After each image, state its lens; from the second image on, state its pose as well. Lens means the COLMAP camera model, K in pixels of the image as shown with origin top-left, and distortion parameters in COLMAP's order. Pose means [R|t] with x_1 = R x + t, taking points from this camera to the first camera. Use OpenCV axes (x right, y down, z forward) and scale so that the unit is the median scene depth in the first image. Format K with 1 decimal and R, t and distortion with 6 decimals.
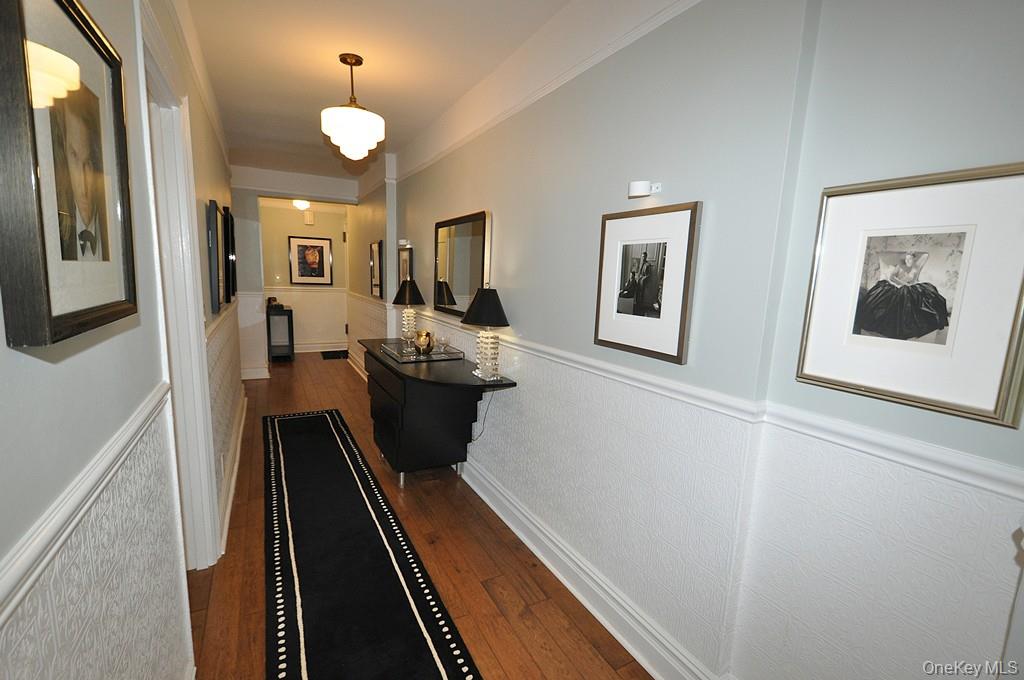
lens RADIAL K [[455.2, 0, 495.8], [0, 455.2, 344.9], [0, 0, 1]] dist [-0.001725, -0.000269]
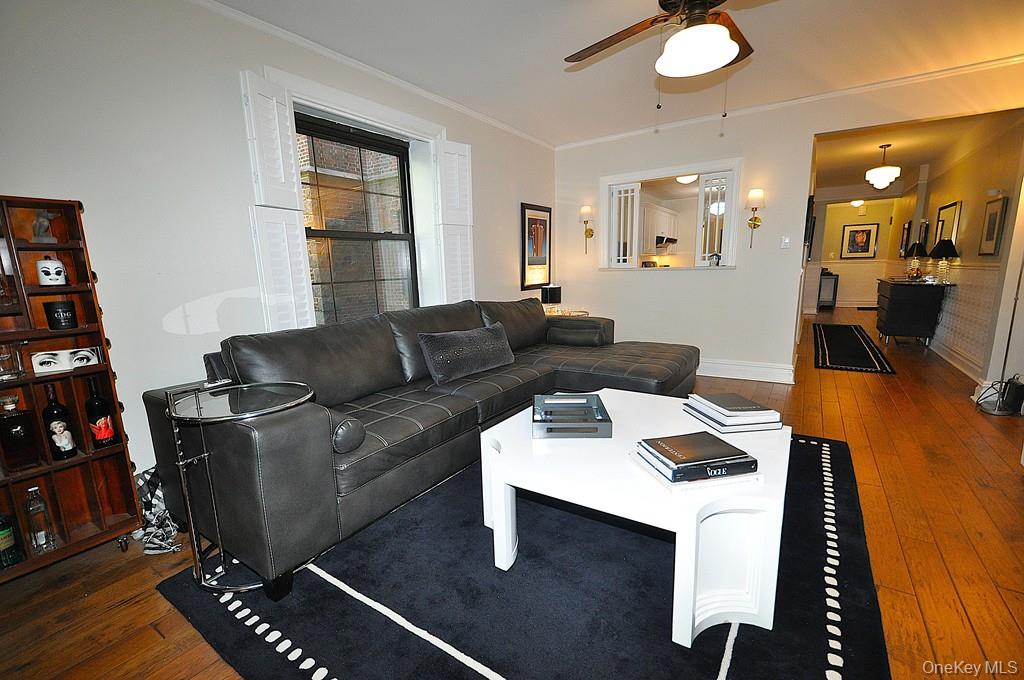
lens RADIAL K [[448.2, 0, 511.8], [0, 448.2, 353.8], [0, 0, 1]] dist [0.002240, -0.000554]
pose [[0.502437, 0.120977, -0.856108, 0.314239], [-0.095604, 0.991864, 0.084052, 0.162384], [0.859312, 0.039617, 0.509916, -0.683281]]
